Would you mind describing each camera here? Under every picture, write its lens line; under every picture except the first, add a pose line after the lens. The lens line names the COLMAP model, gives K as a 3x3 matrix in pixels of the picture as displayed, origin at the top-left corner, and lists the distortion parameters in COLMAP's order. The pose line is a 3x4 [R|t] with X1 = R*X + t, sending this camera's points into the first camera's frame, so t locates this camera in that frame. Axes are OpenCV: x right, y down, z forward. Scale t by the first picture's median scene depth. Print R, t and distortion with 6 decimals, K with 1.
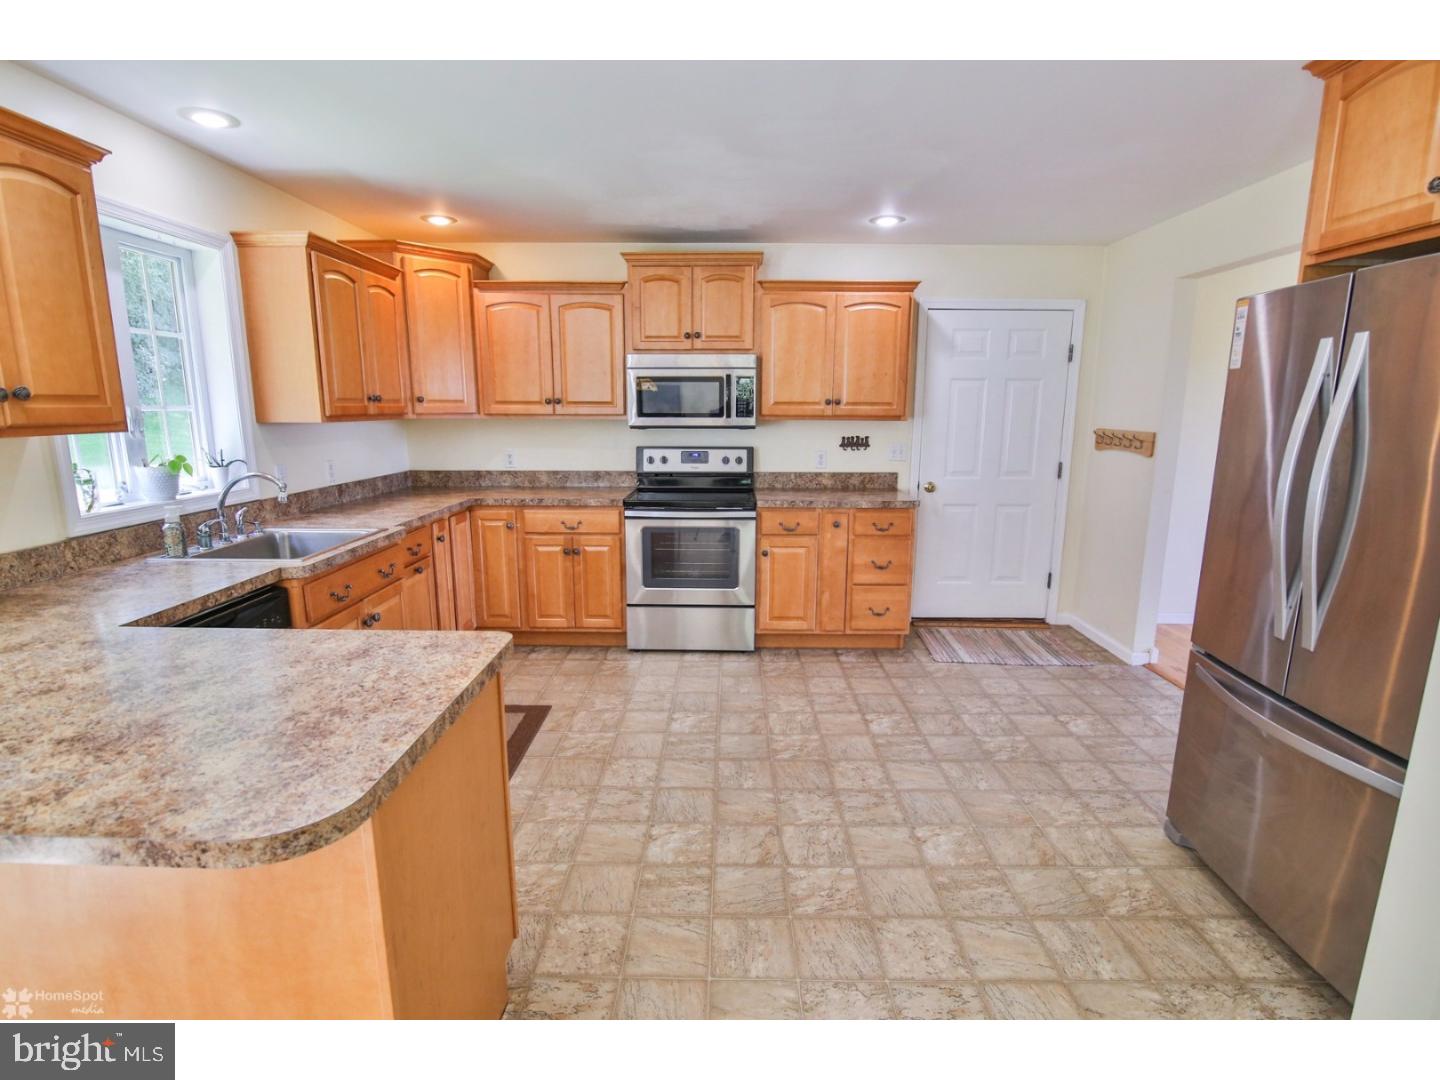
lens RADIAL K [[698.6, 0, 720.9], [0, 698.6, 539.5], [0, 0, 1]] dist [-0.017171, -0.000452]
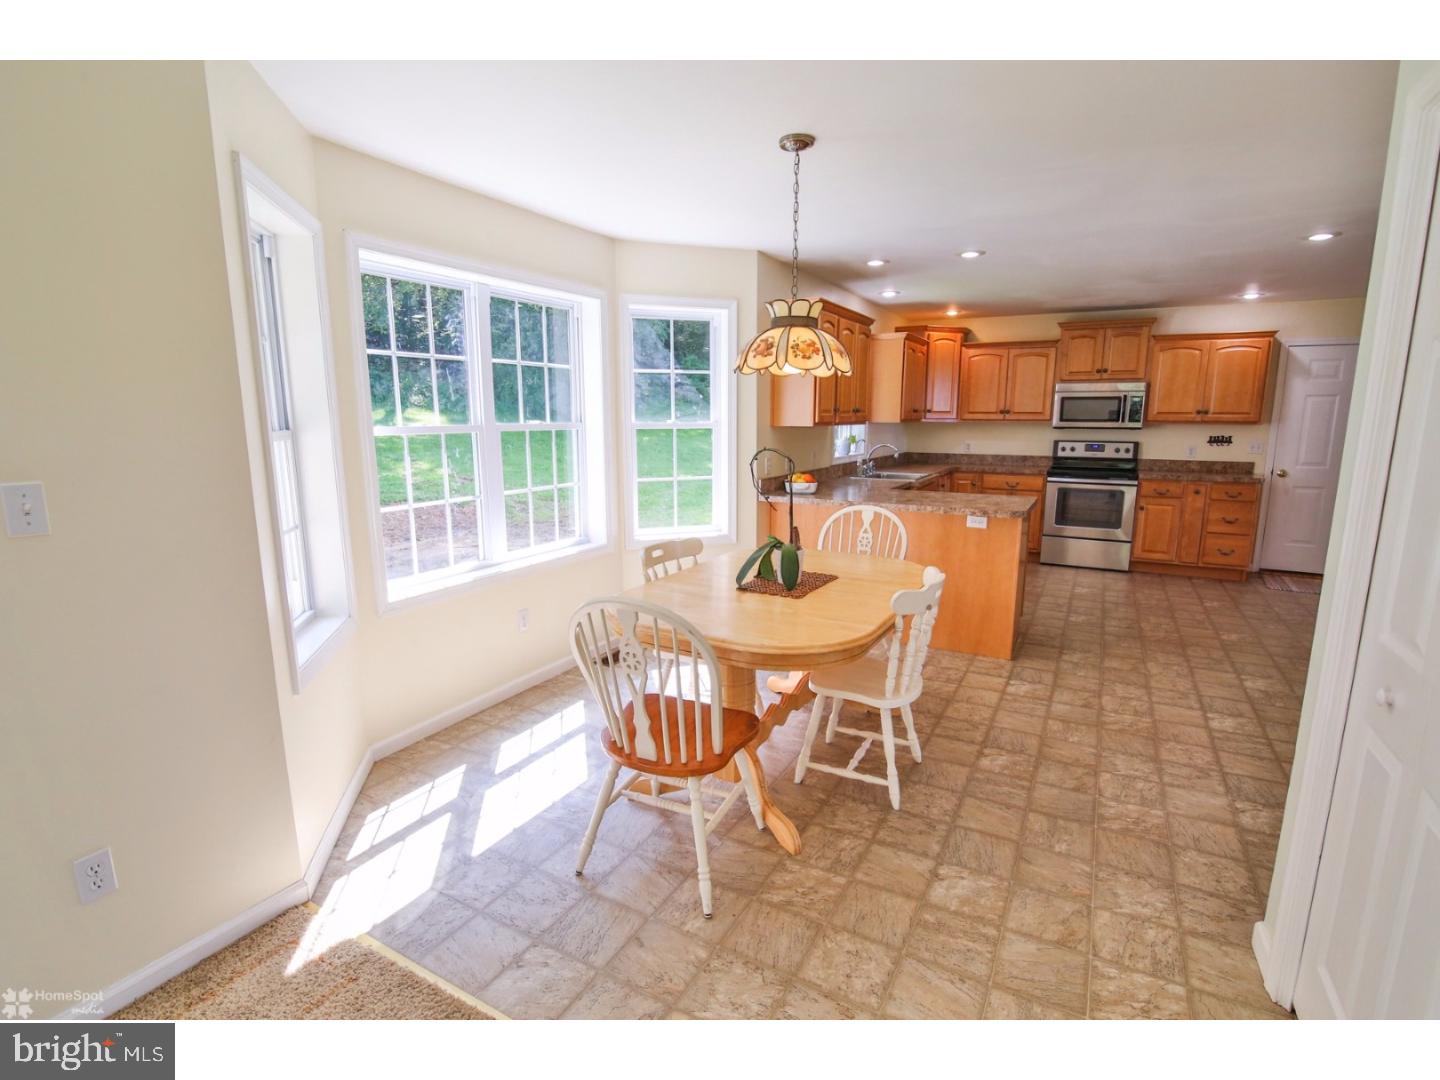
lens RADIAL K [[698.6, 0, 718.8], [0, 698.6, 544.2], [0, 0, 1]] dist [-0.017171, -0.000452]
pose [[0.883228, 0.081563, -0.461797, -0.049124], [-0.084802, 0.996303, 0.013777, 0.157445], [0.461213, 0.026993, 0.886879, -0.812276]]
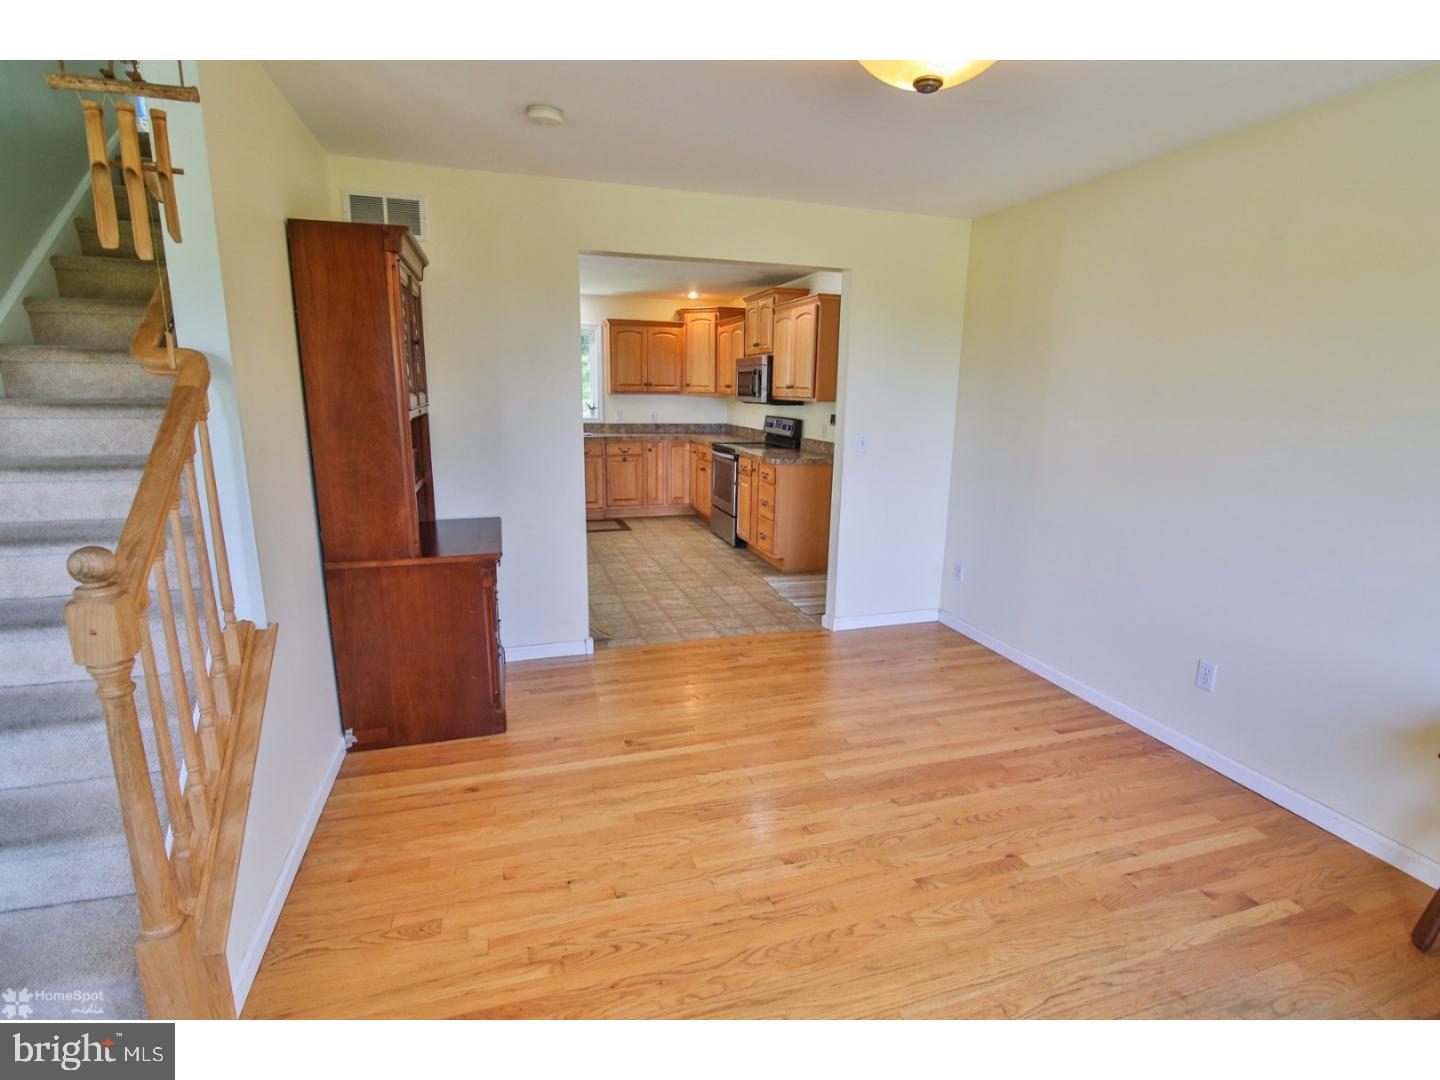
lens RADIAL K [[698.6, 0, 725.4], [0, 698.6, 532.2], [0, 0, 1]] dist [-0.017171, -0.000452]
pose [[0.310089, 0.192745, -0.930964, 1.510675], [-0.196074, 0.971146, 0.135756, -0.080188], [0.930269, 0.140442, 0.338934, 0.454420]]
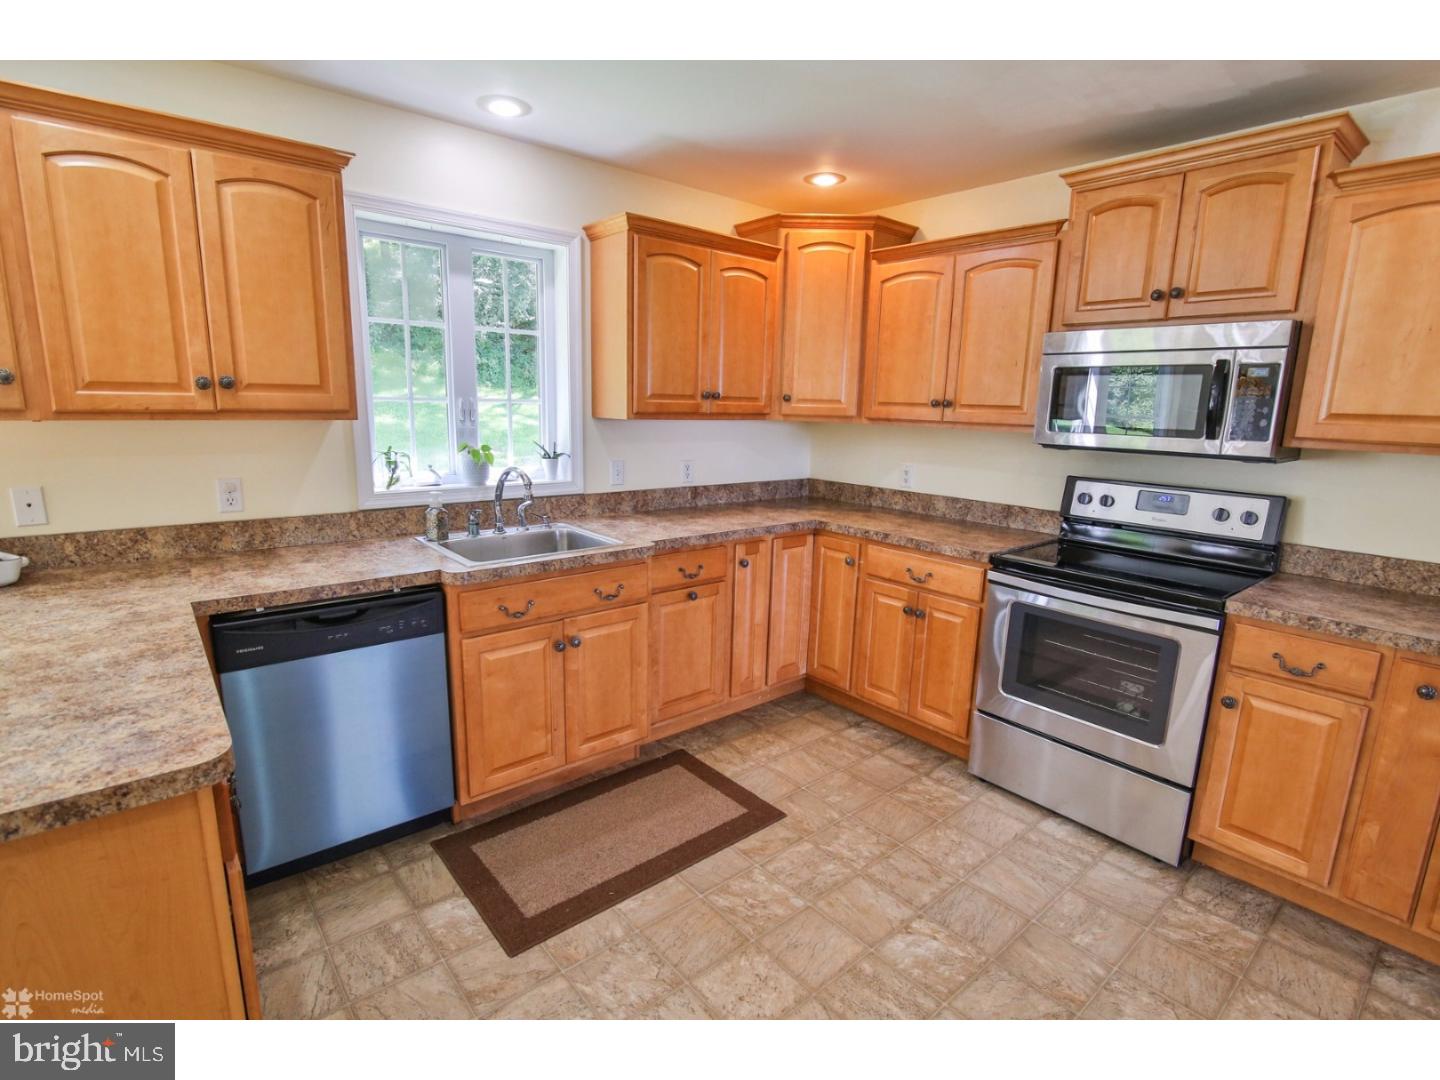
lens RADIAL K [[698.6, 0, 723.6], [0, 698.6, 540.4], [0, 0, 1]] dist [-0.017171, -0.000452]
pose [[0.658228, 0.160357, -0.735542, 0.171755], [-0.163347, 0.984195, 0.068388, -0.071558], [0.734883, 0.075134, 0.674019, 0.359268]]
